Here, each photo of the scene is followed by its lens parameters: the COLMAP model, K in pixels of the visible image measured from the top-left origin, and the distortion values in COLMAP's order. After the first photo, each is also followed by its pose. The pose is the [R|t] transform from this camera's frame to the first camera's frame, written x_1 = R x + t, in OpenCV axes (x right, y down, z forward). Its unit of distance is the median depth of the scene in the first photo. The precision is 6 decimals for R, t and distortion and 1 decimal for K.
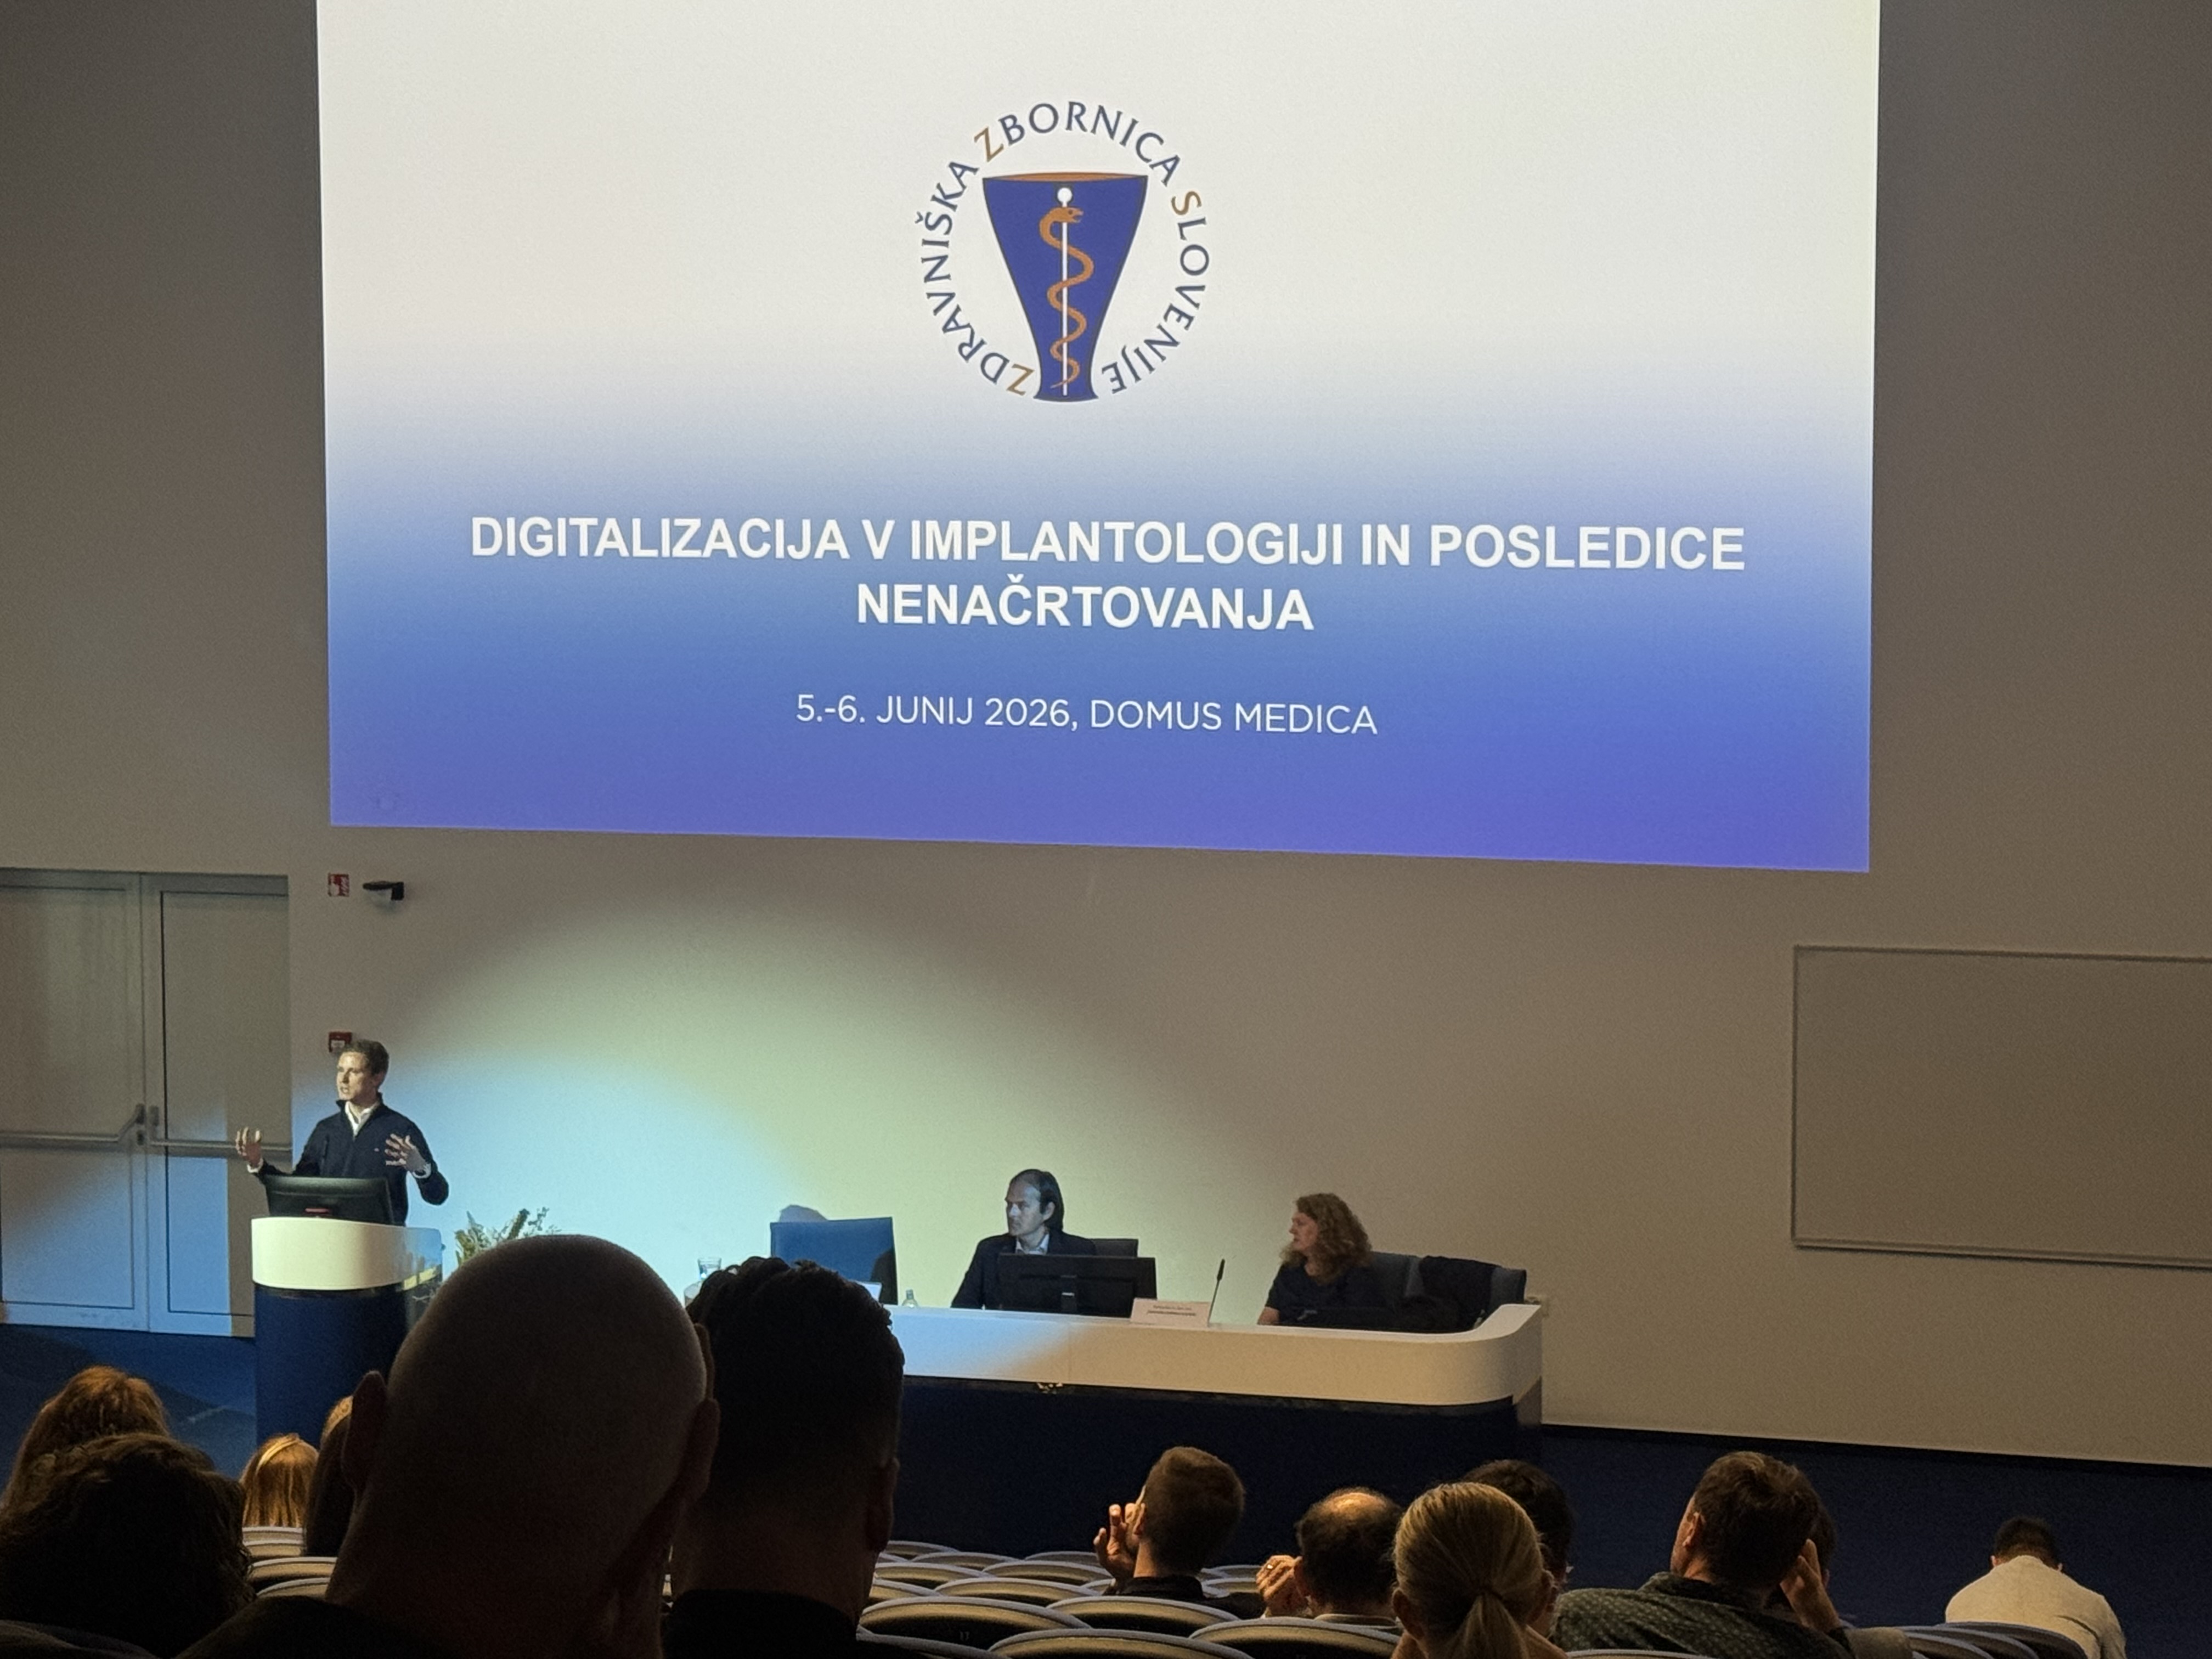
lens RADIAL K [[4651.7, 0, 1121.6], [0, 4651.7, 846.1], [0, 0, 1]] dist [0.104721, 0.000000]
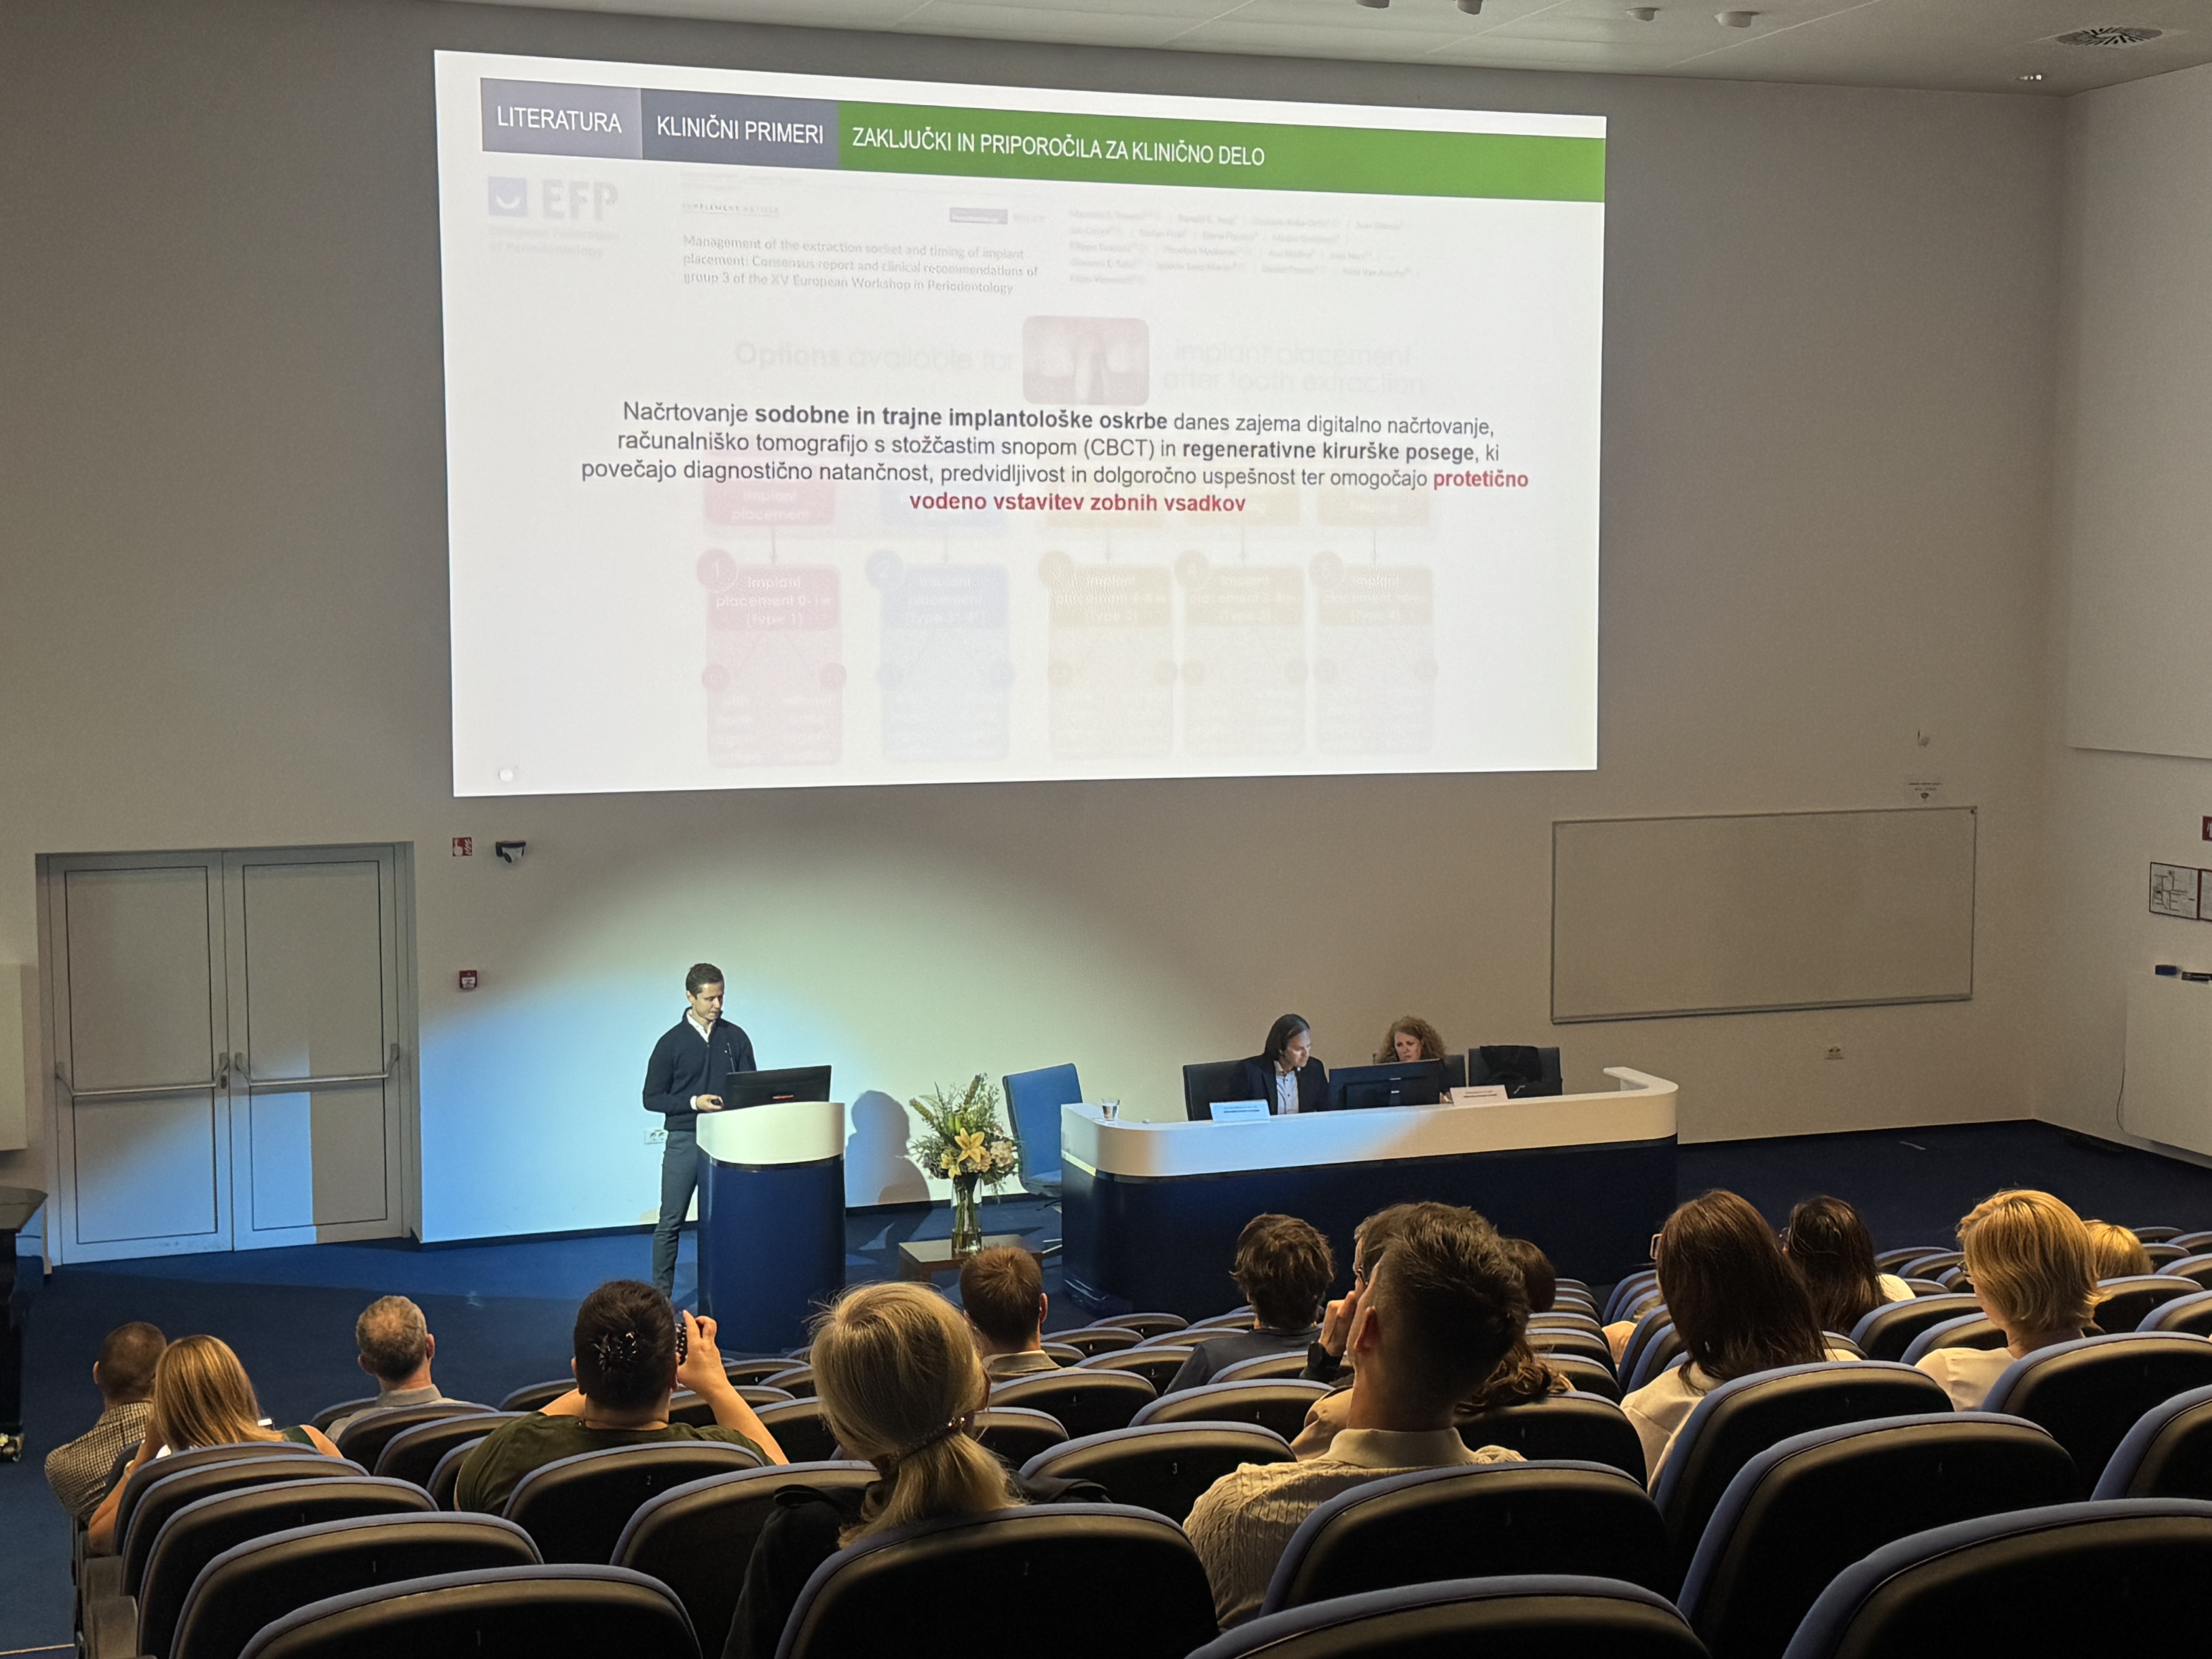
lens RADIAL K [[3044.5, 0, 1116.2], [0, 3044.5, 850.5], [0, 0, 1]] dist [0.141743, 0.000000]
pose [[0.799430, -0.058017, 0.597951, -0.533873], [0.055009, 0.998214, 0.023308, 0.000307], [-0.598236, 0.014260, 0.801193, 0.292489]]
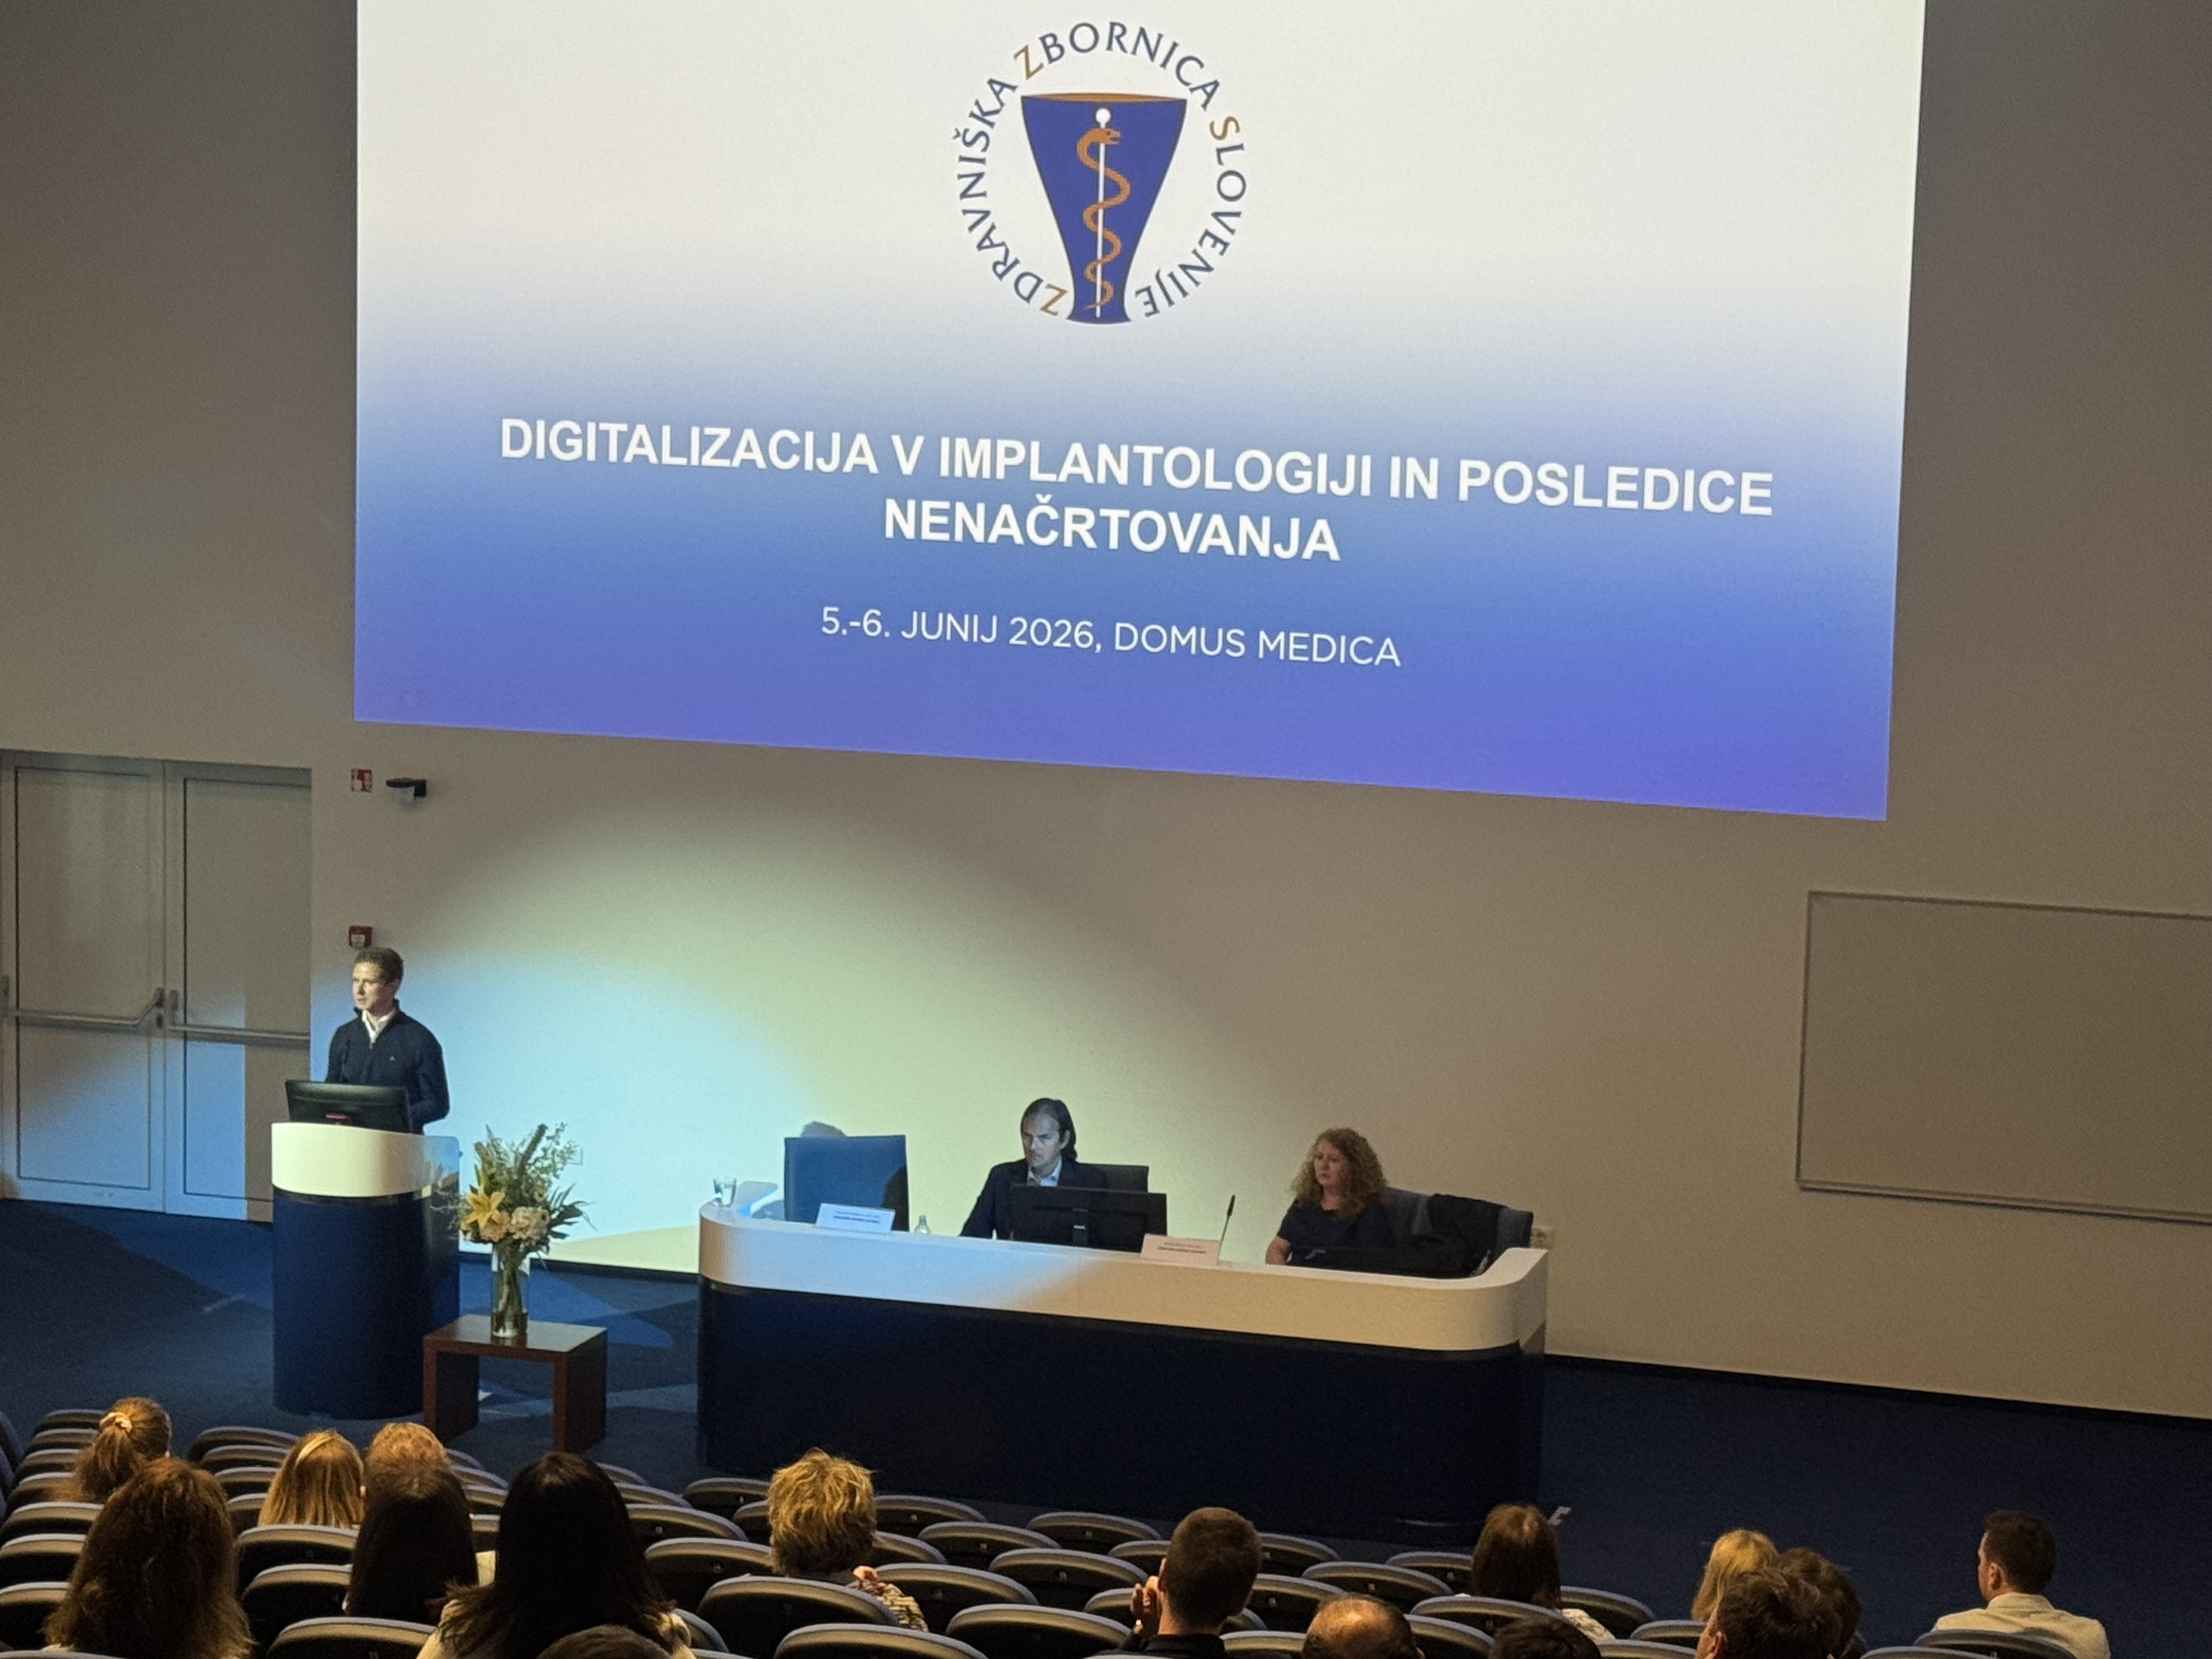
lens RADIAL K [[4651.7, 0, 1109.2], [0, 4651.7, 865.4], [0, 0, 1]] dist [0.104721, 0.000000]
pose [[0.999625, 0.027323, -0.001785, -0.004762], [-0.027215, 0.998606, 0.045225, -0.024724], [0.003018, -0.045159, 0.998975, -0.004778]]
